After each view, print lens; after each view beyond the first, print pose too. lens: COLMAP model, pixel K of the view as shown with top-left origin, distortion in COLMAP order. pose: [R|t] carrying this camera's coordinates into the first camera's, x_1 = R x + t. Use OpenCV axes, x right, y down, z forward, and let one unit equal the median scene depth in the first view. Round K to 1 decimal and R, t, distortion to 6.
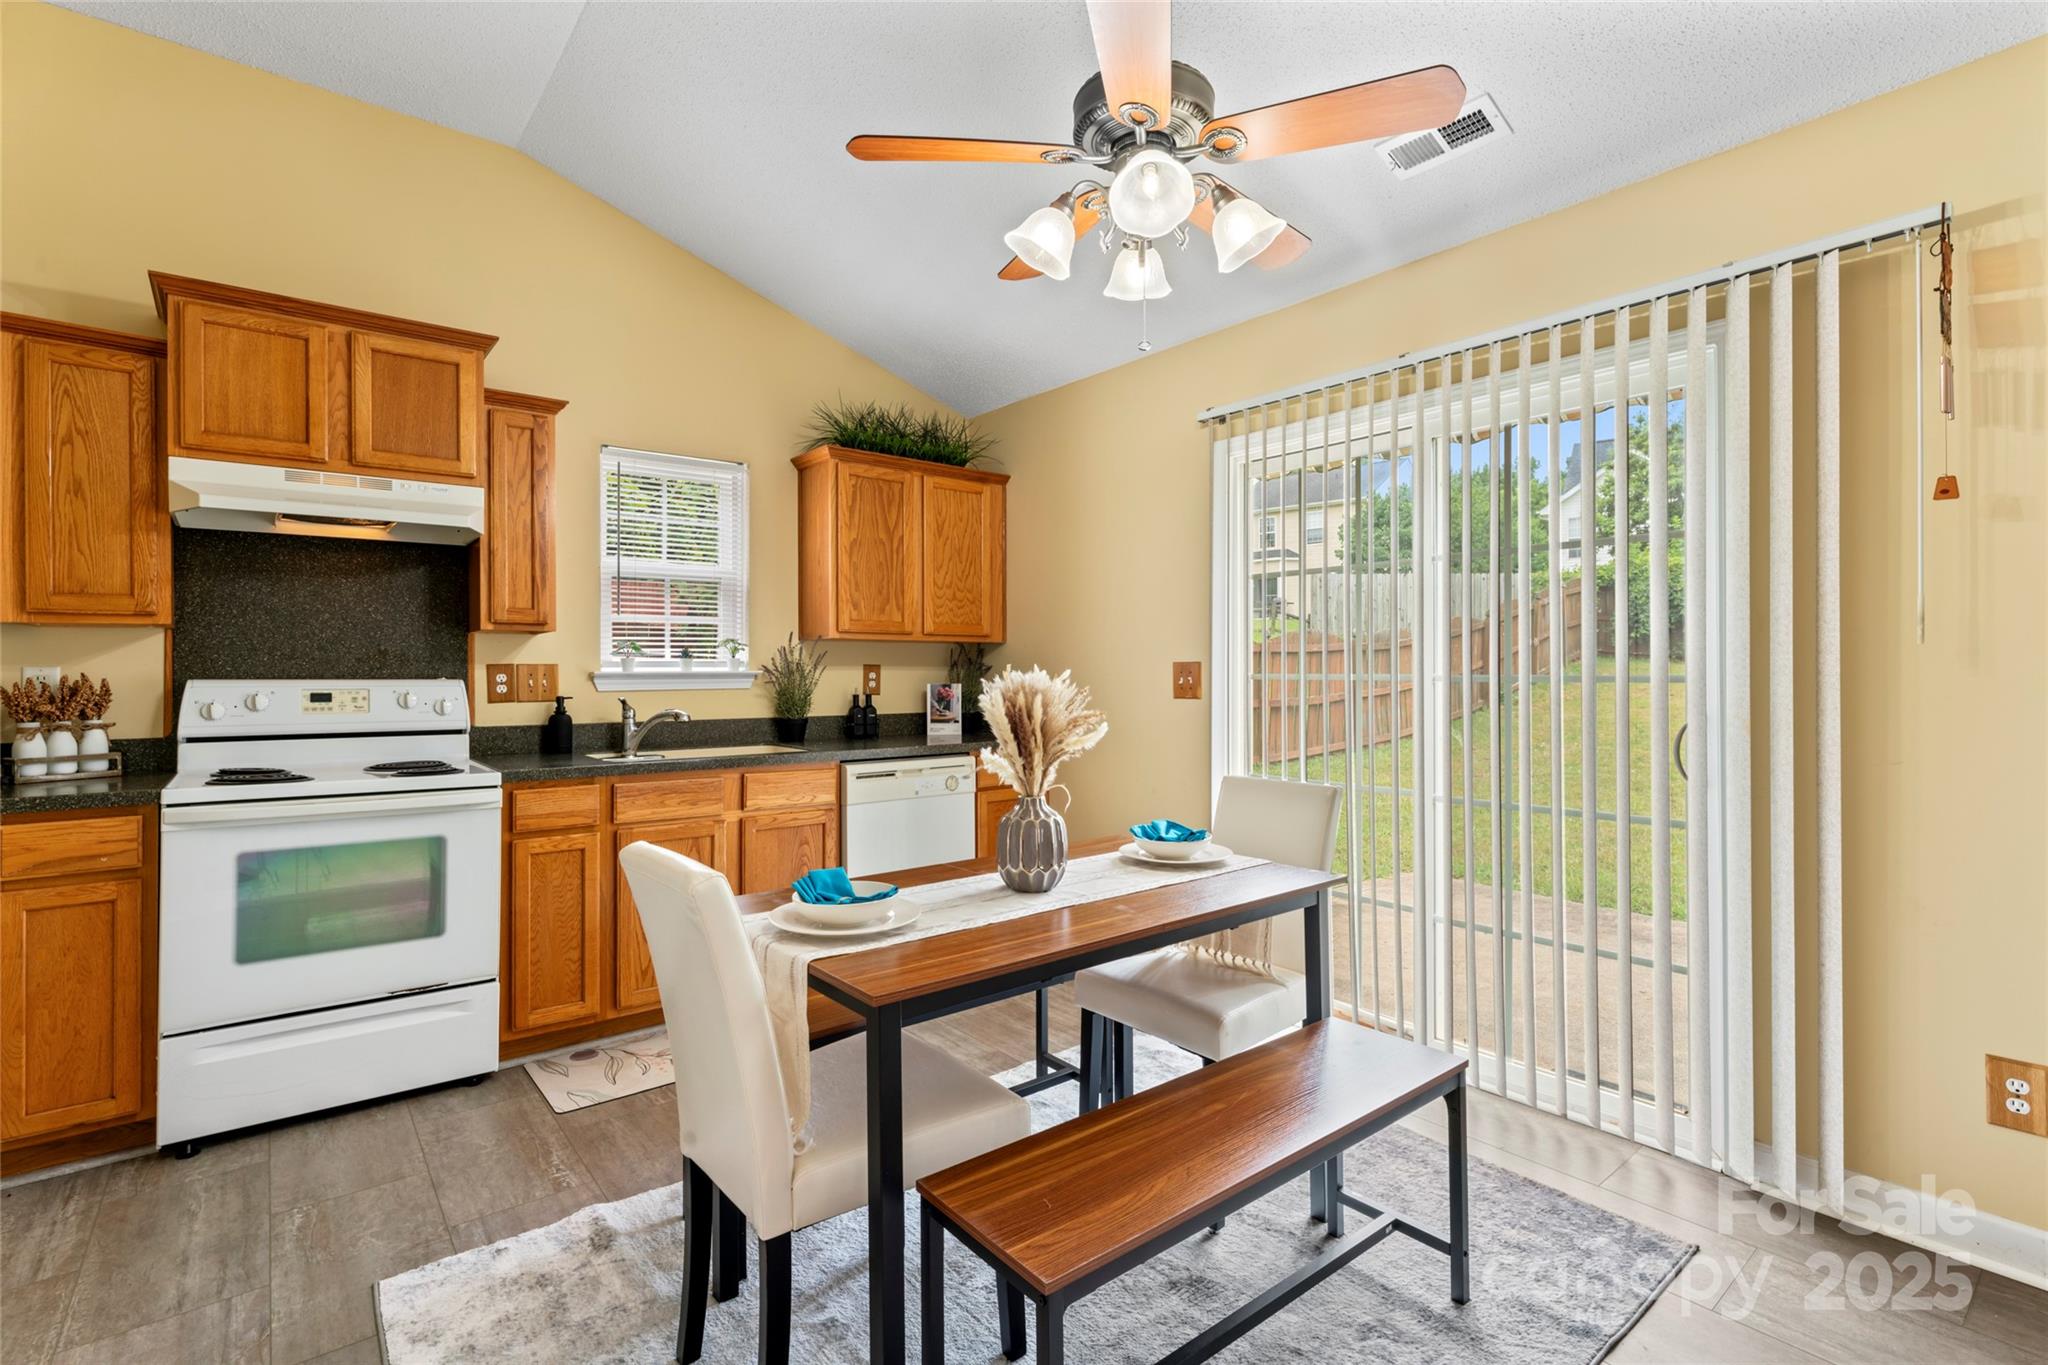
lens RADIAL K [[934.4, 0, 1012.4], [0, 934.4, 667.3], [0, 0, 1]] dist [-0.006843, 0.001113]
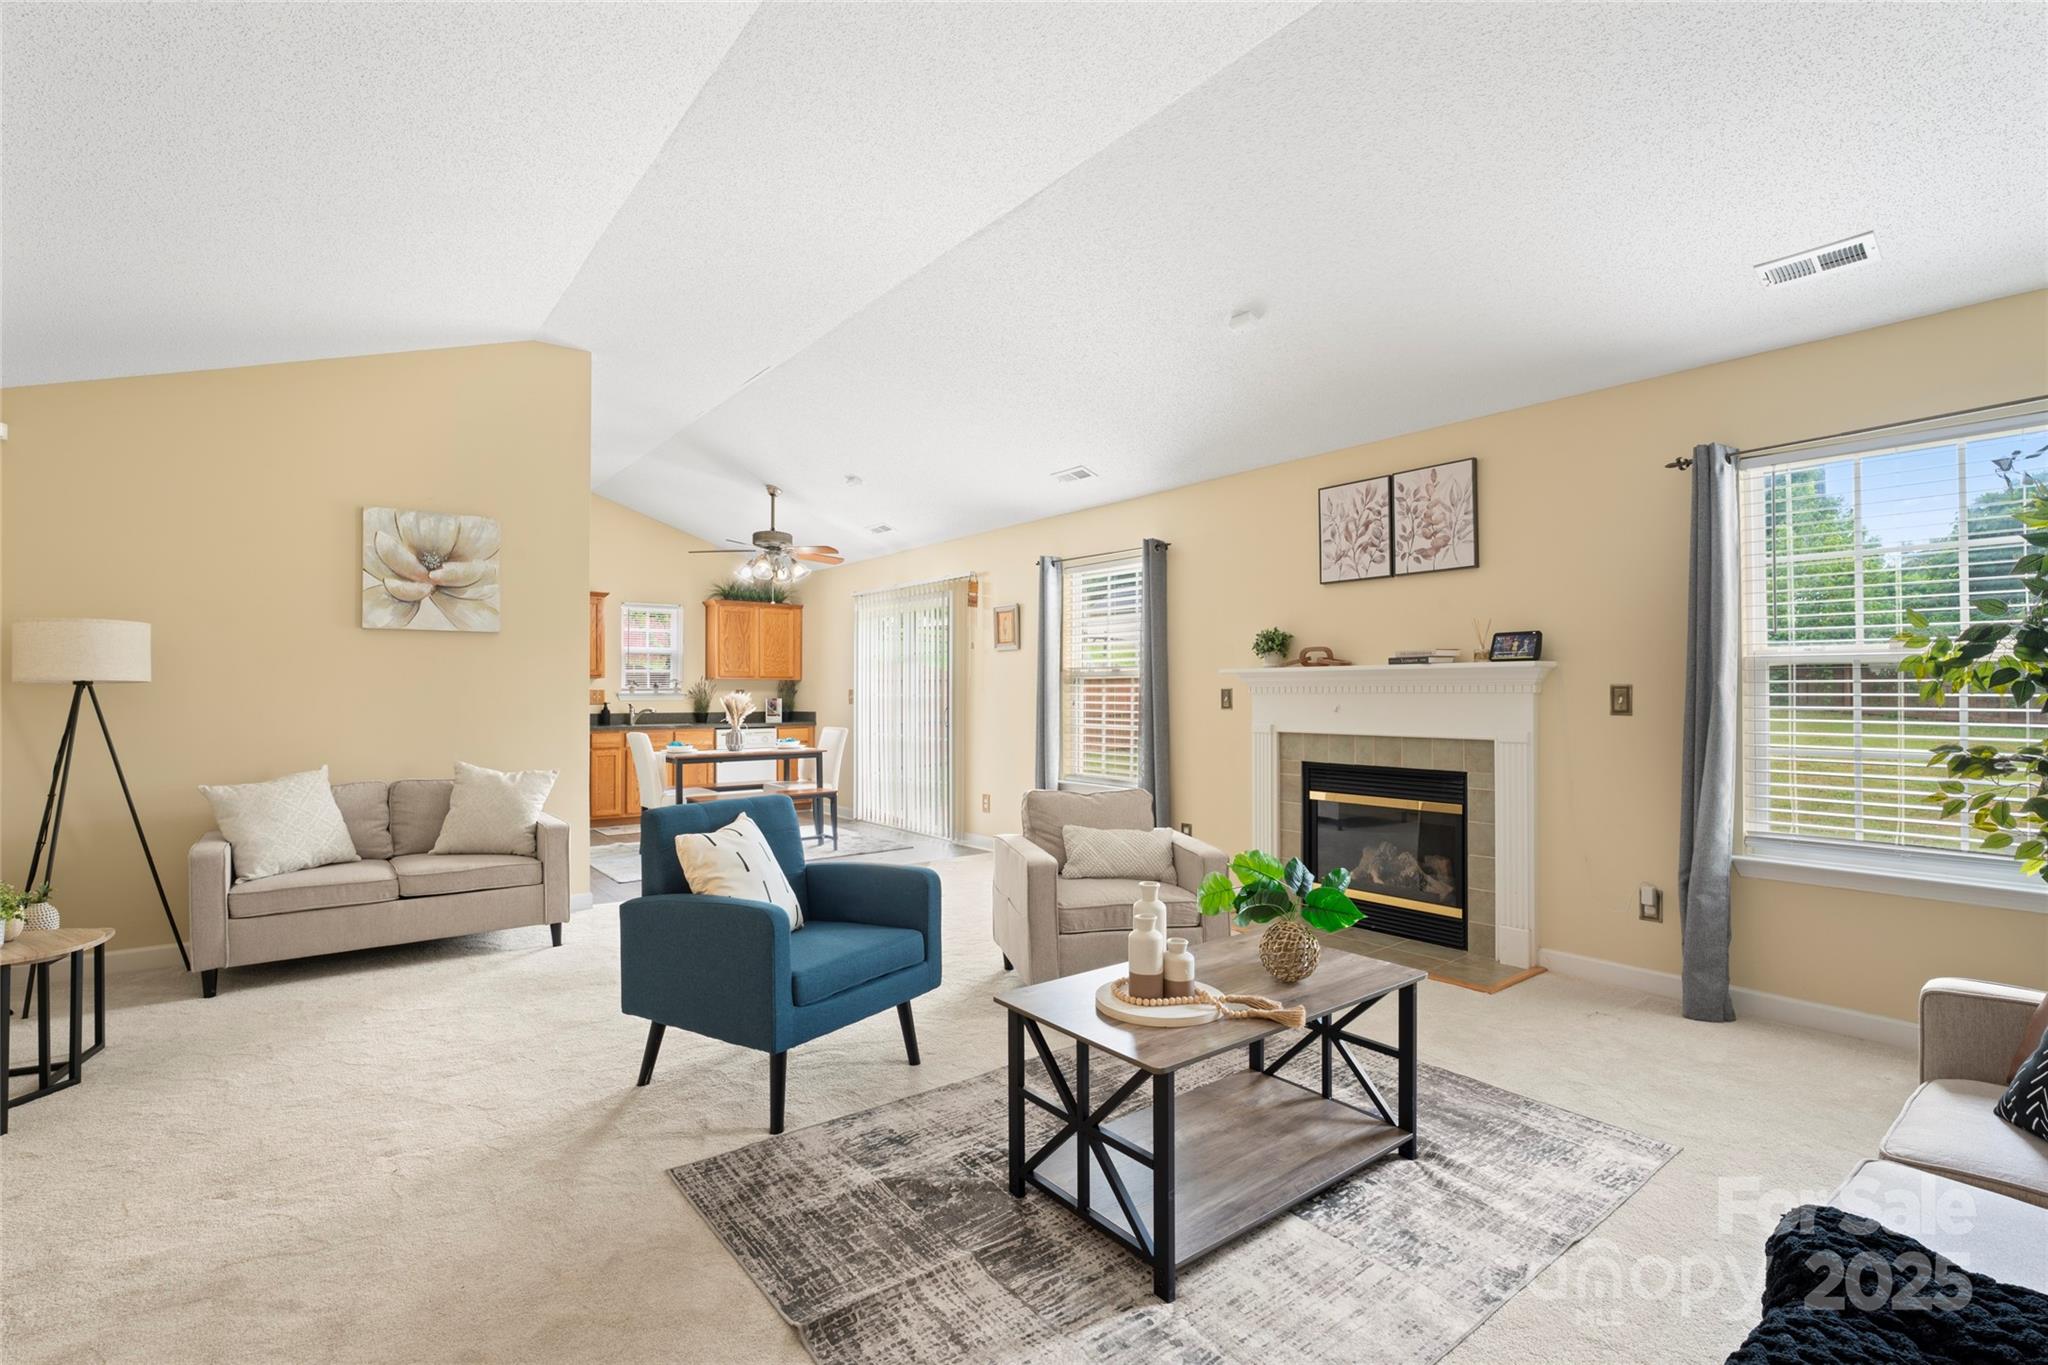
lens RADIAL K [[934.4, 0, 1037.9], [0, 934.4, 689.5], [0, 0, 1]] dist [-0.006843, 0.001113]
pose [[0.999992, -0.003947, -0.000997, 0.800718], [0.003951, 0.999984, 0.003995, -0.014321], [0.000981, -0.003999, 0.999992, -1.770036]]
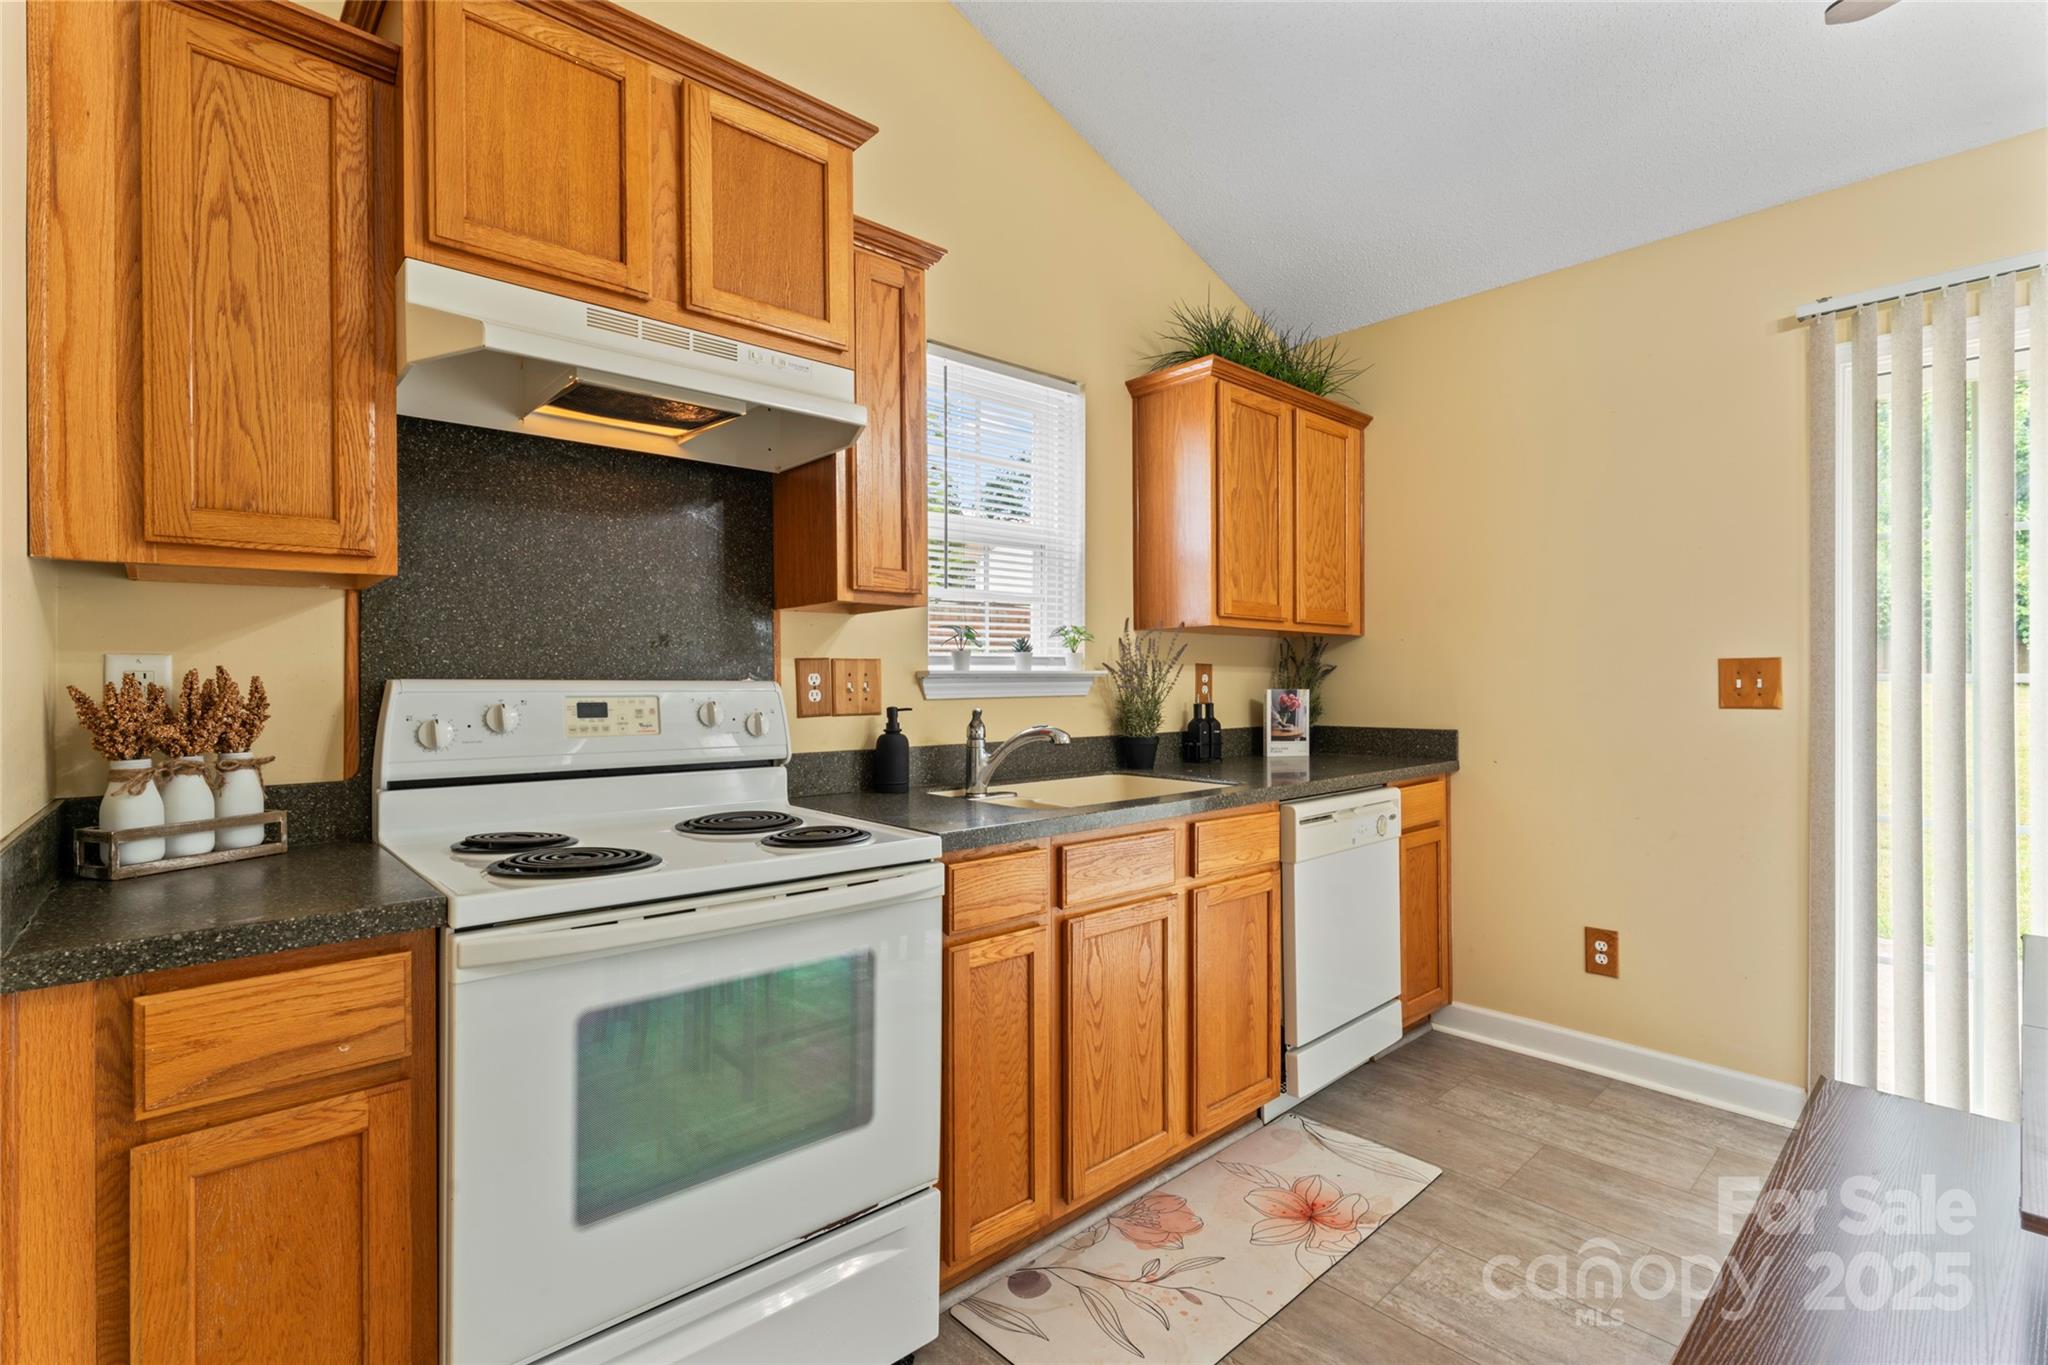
lens RADIAL K [[934.4, 0, 1021.6], [0, 934.4, 678.8], [0, 0, 1]] dist [-0.006843, 0.001113]
pose [[0.998046, 0.000194, 0.062476, -0.475208], [-0.000355, 0.999997, 0.002577, 0.010038], [-0.062475, -0.002594, 0.998043, 0.359390]]
